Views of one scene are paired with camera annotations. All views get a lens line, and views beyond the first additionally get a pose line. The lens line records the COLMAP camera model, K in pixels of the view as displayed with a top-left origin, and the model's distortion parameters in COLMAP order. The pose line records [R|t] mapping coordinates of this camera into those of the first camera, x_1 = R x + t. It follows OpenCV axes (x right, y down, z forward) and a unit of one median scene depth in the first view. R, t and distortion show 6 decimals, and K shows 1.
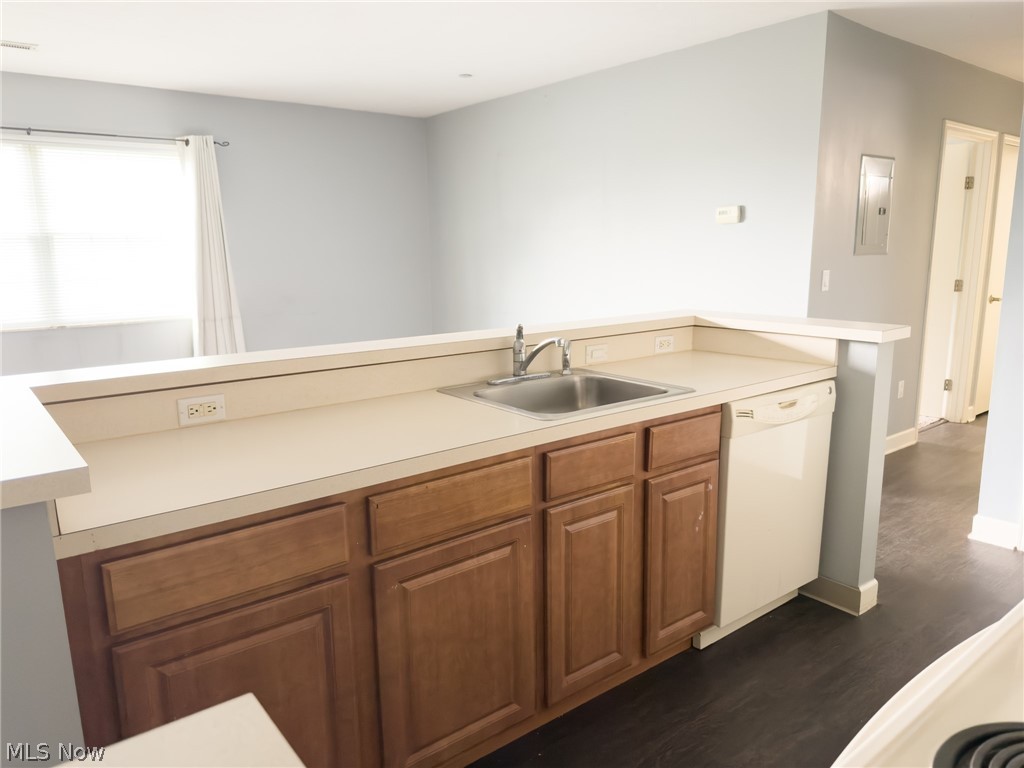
lens RADIAL K [[718.8, 0, 512.0], [0, 718.8, 384.0], [0, 0, 1]] dist [0.060449, -0.083495]
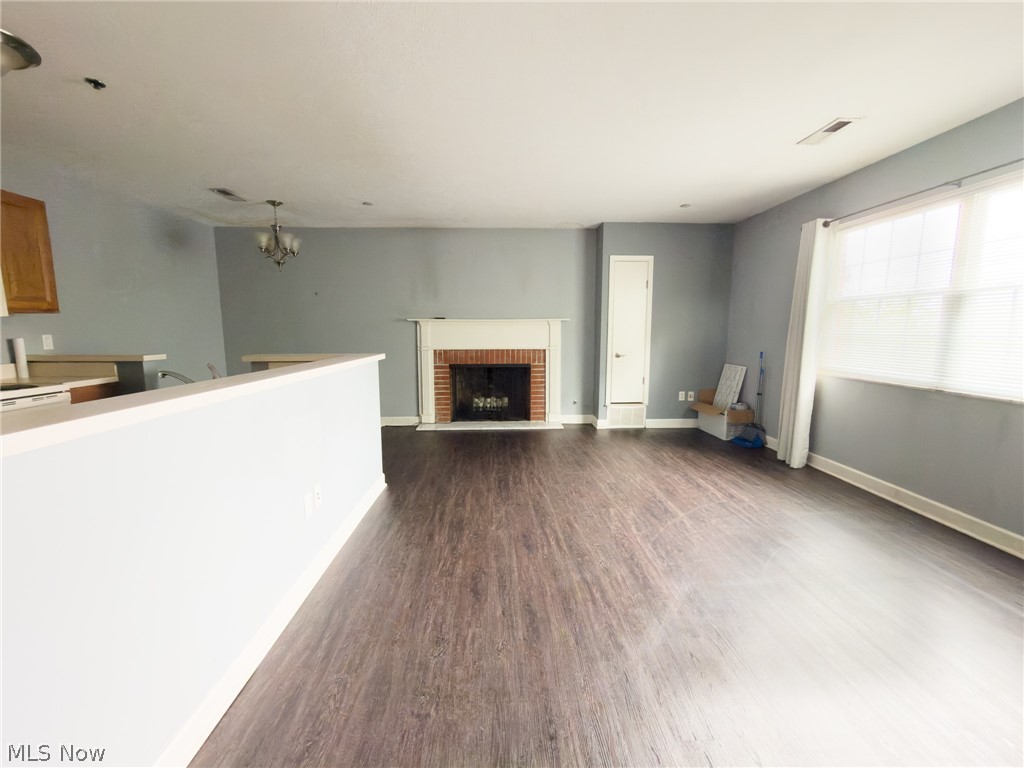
lens RADIAL K [[414.2, 0, 512.0], [0, 414.2, 384.0], [0, 0, 1]] dist [0.000378, 0.000260]
pose [[-0.589467, 0.123478, -0.798299, 0.177722], [-0.139959, 0.957690, 0.251479, -0.197364], [0.795575, 0.259968, -0.547245, 1.163538]]
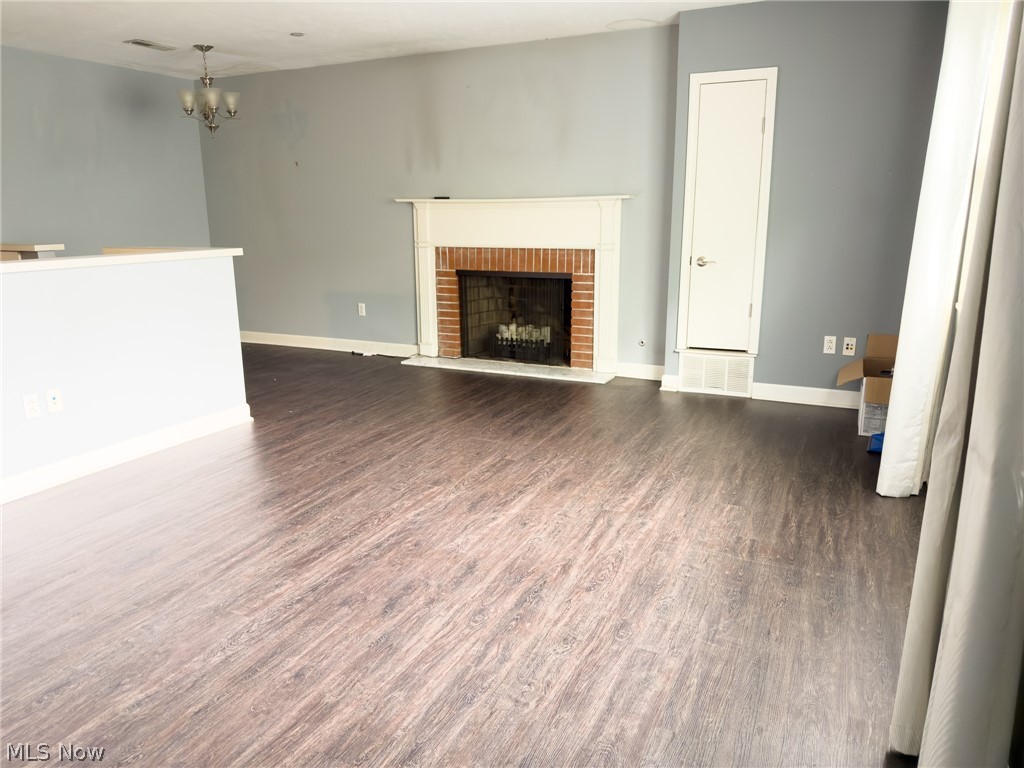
lens RADIAL K [[718.1, 0, 512.0], [0, 718.1, 384.0], [0, 0, 1]] dist [0.177634, -0.322176]
pose [[-0.898853, 0.123279, -0.420554, -0.241689], [-0.060661, 0.915386, 0.397982, -0.299464], [0.434031, 0.383239, -0.815319, 1.699047]]
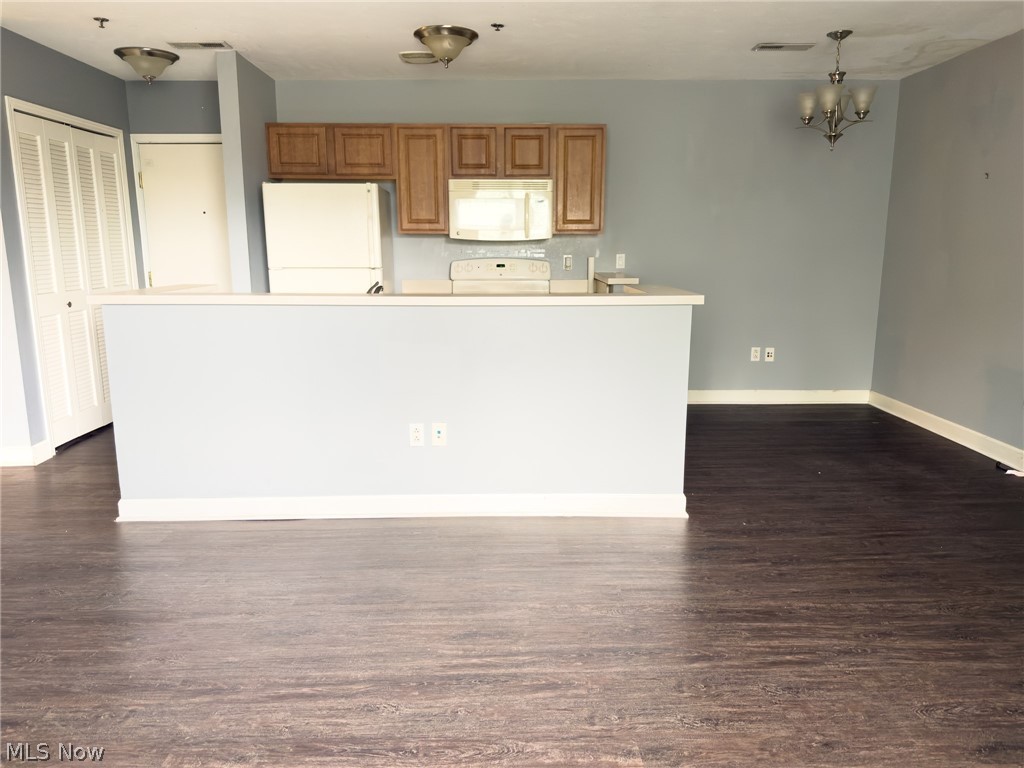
lens RADIAL K [[730.9, 0, 512.0], [0, 730.9, 384.0], [0, 0, 1]] dist [0.069243, -0.089706]
pose [[-0.792135, -0.098284, 0.602381, -0.744154], [0.127578, 0.938485, 0.320889, -0.216535], [-0.596863, 0.331038, -0.730868, 1.282761]]
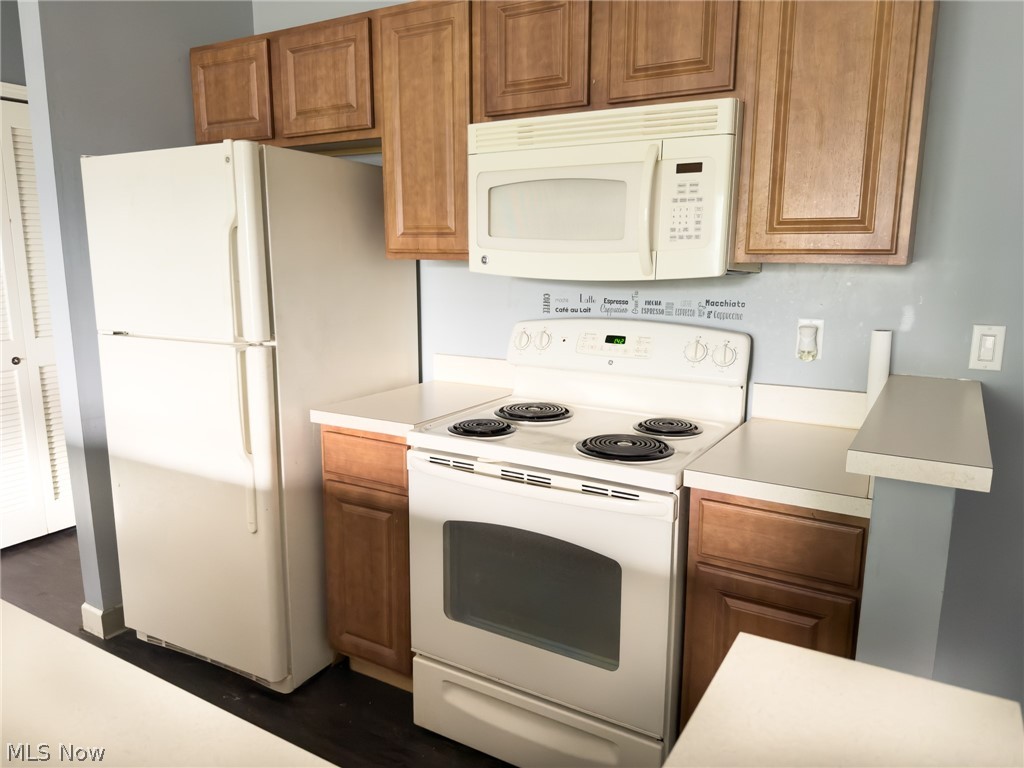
lens RADIAL K [[718.8, 0, 512.0], [0, 718.8, 384.0], [0, 0, 1]] dist [0.060449, -0.083495]
pose [[-0.347138, -0.148549, 0.925974, -0.303362], [0.174929, 0.959790, 0.219553, -0.070062], [-0.921355, 0.238195, -0.307194, 0.358671]]
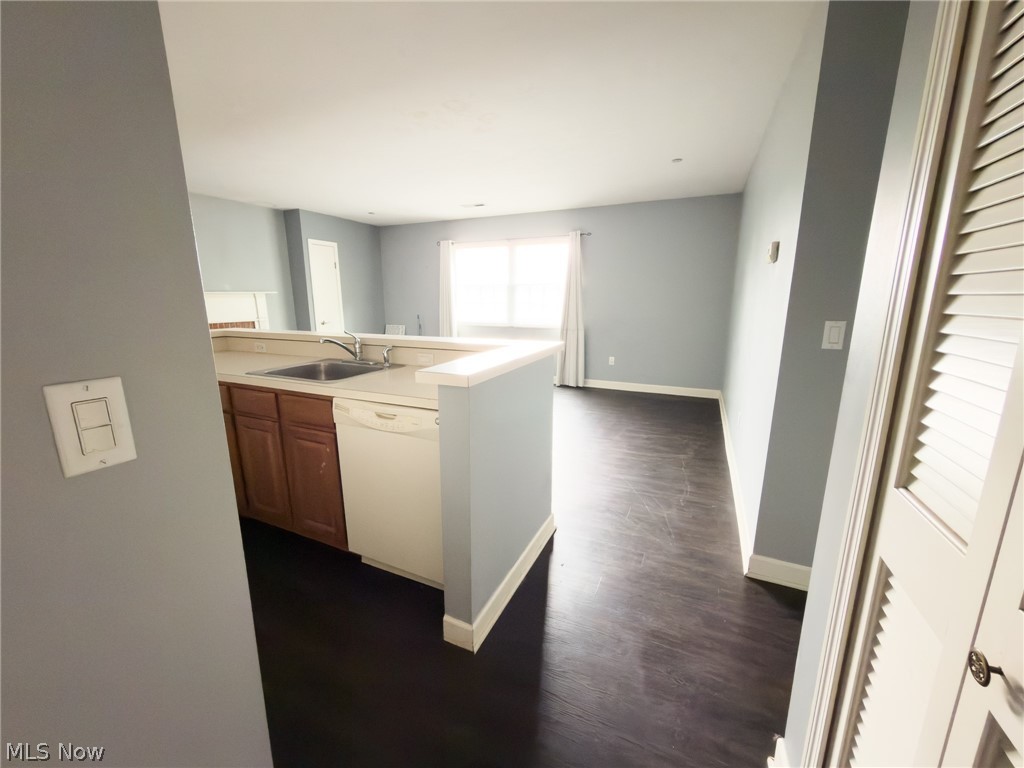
lens RADIAL K [[405.5, 0, 512.0], [0, 405.5, 384.0], [0, 0, 1]] dist [-0.000097, 0.000032]
pose [[0.457820, 0.199383, -0.866399, 0.692811], [-0.170480, 0.976131, 0.134551, -0.100481], [0.872547, 0.086103, 0.480883, 0.556634]]
